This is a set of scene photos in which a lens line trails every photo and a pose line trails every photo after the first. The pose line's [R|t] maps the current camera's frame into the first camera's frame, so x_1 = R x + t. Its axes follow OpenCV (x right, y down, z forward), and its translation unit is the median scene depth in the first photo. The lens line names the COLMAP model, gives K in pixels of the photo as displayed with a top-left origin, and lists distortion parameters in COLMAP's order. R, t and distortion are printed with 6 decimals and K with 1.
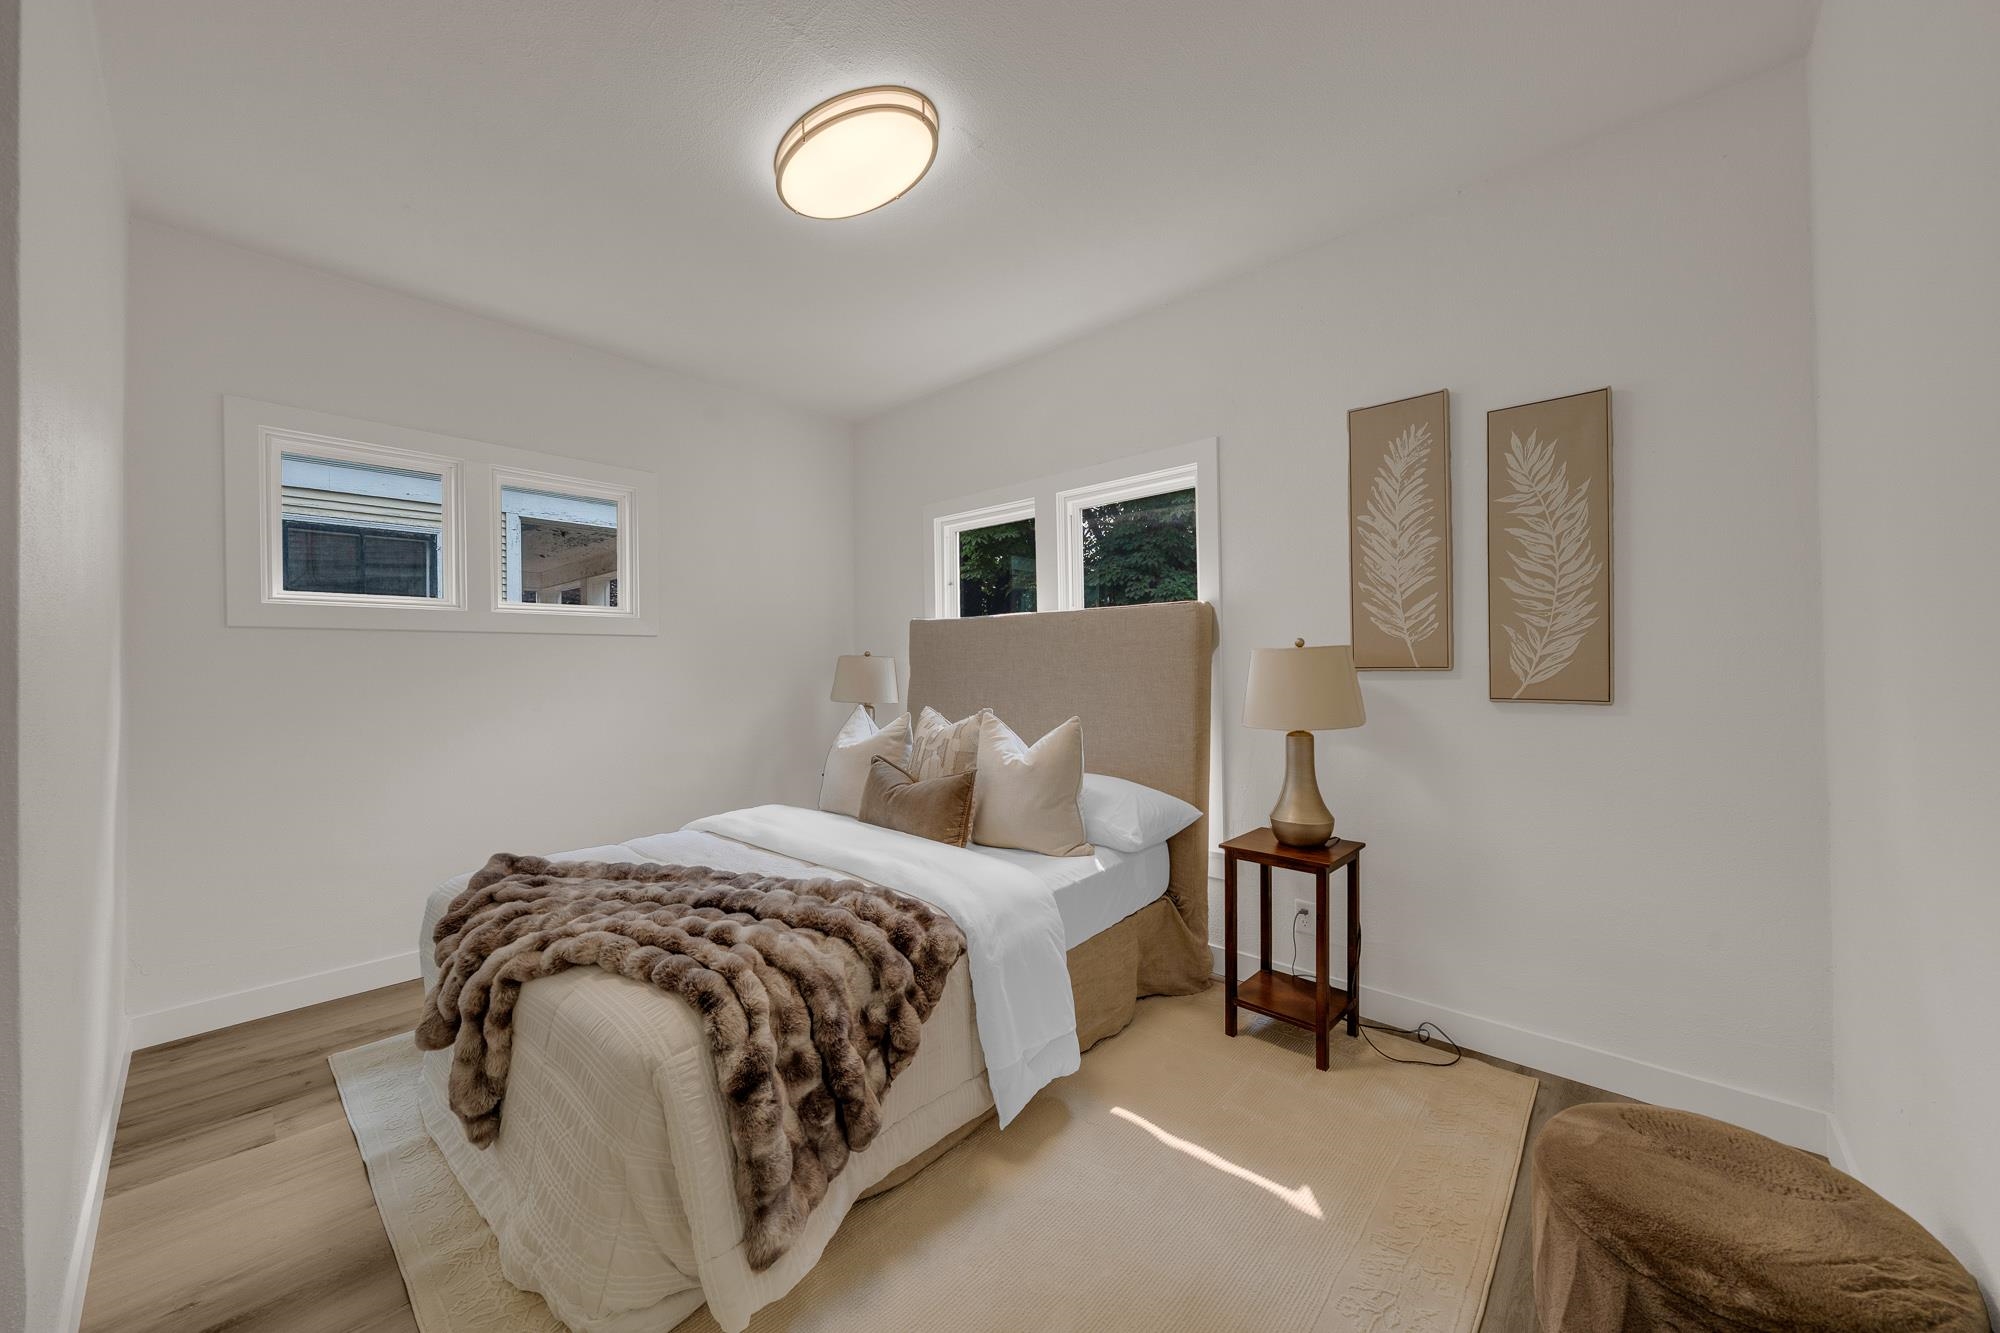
lens RADIAL K [[744.2, 0, 999.6], [0, 744.2, 686.0], [0, 0, 1]] dist [-0.001019, 0.000116]
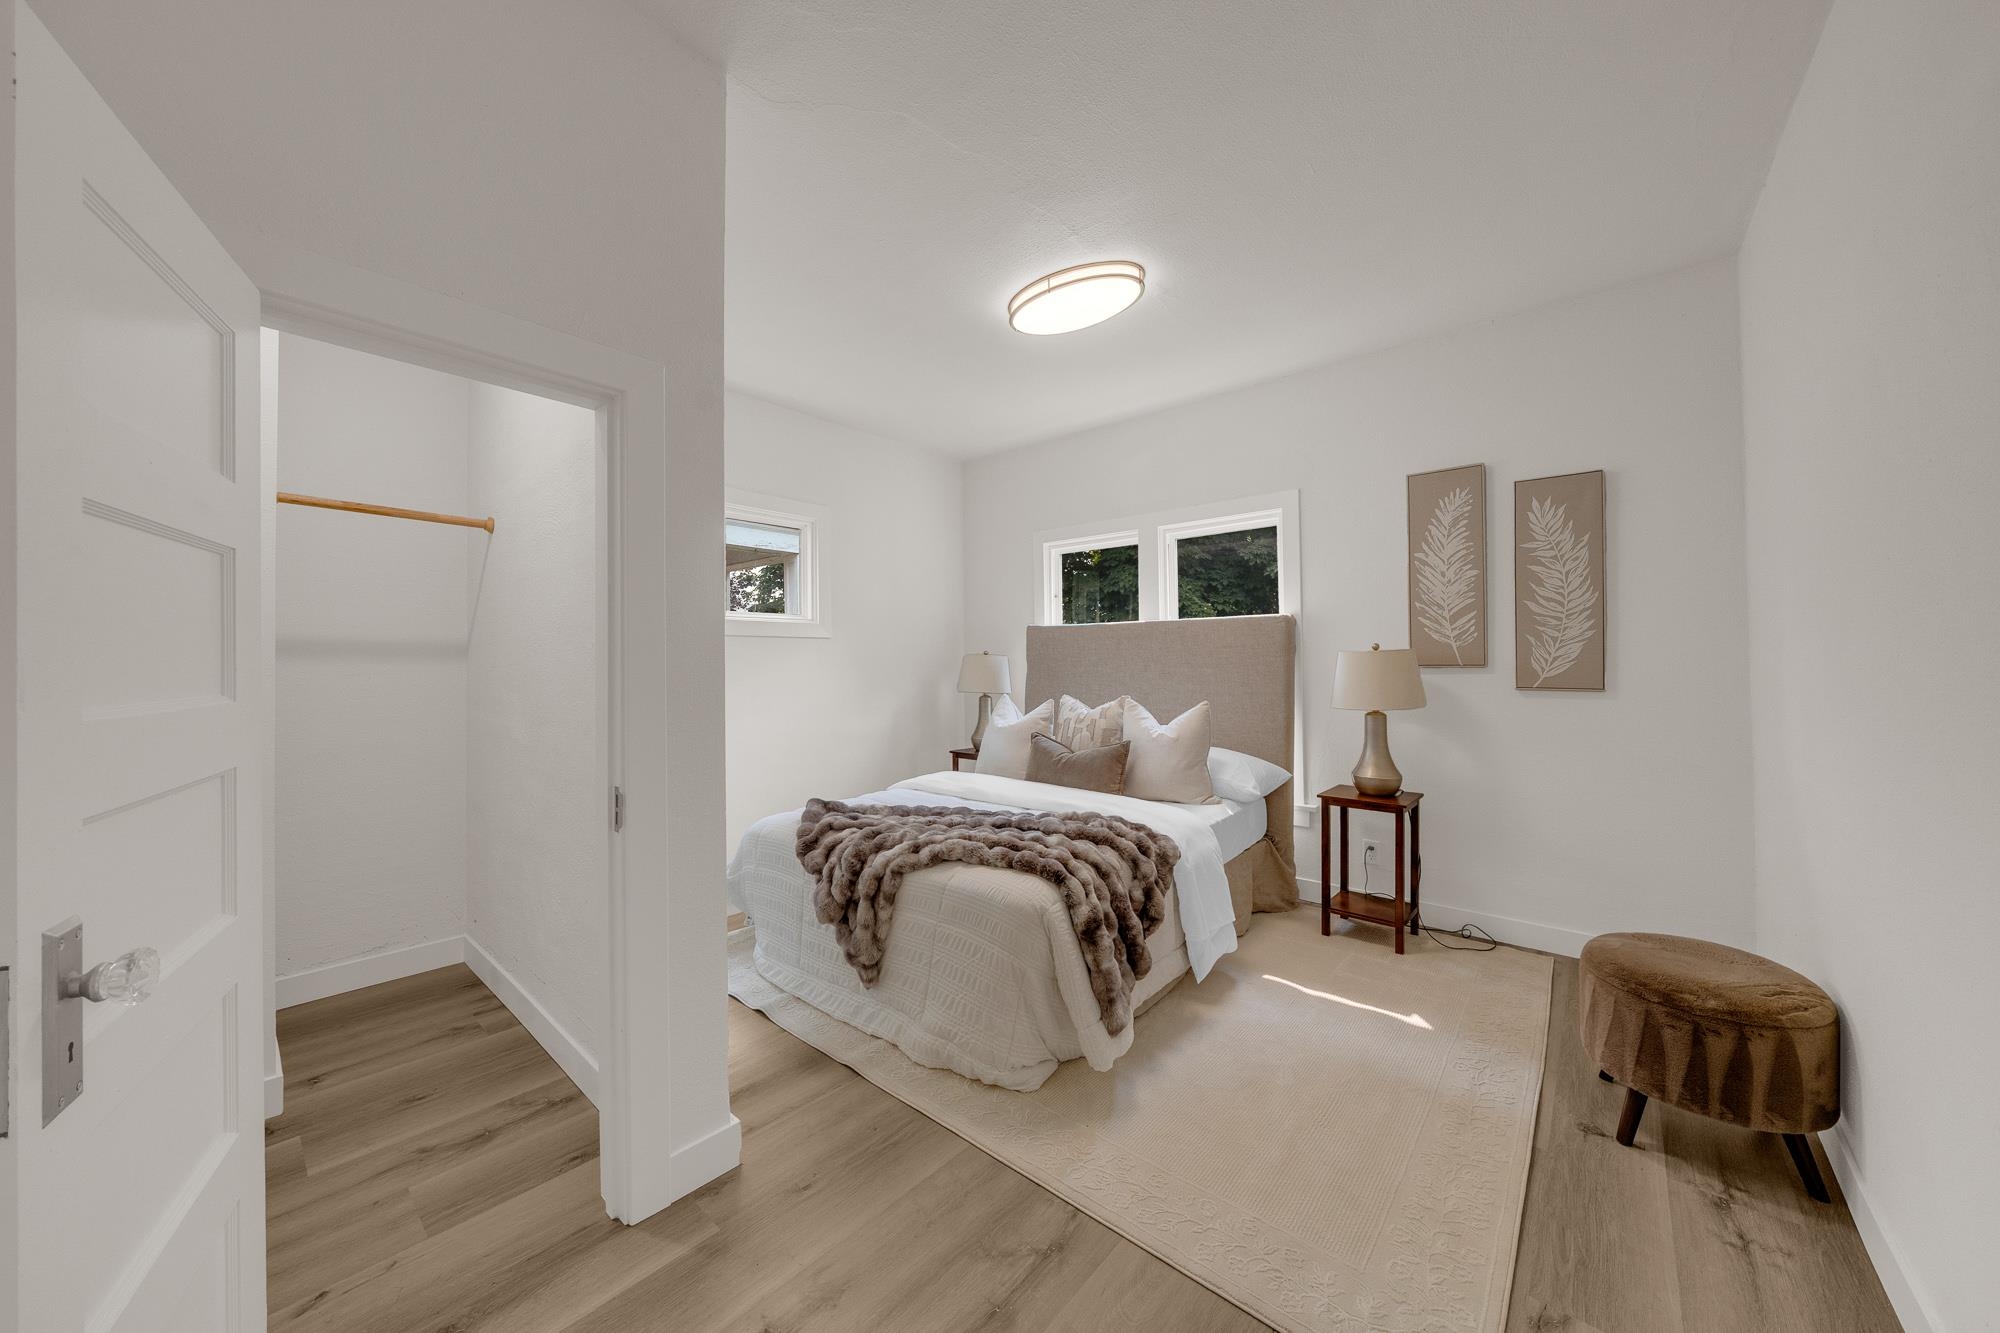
lens RADIAL K [[707.4, 0, 1001.7], [0, 707.4, 679.6], [0, 0, 1]] dist [-0.002736, -0.000072]
pose [[0.999706, 0.002402, 0.024137, -0.335093], [-0.002304, 0.999989, -0.004071, 0.009525], [-0.024147, 0.004015, 0.999700, -0.297314]]
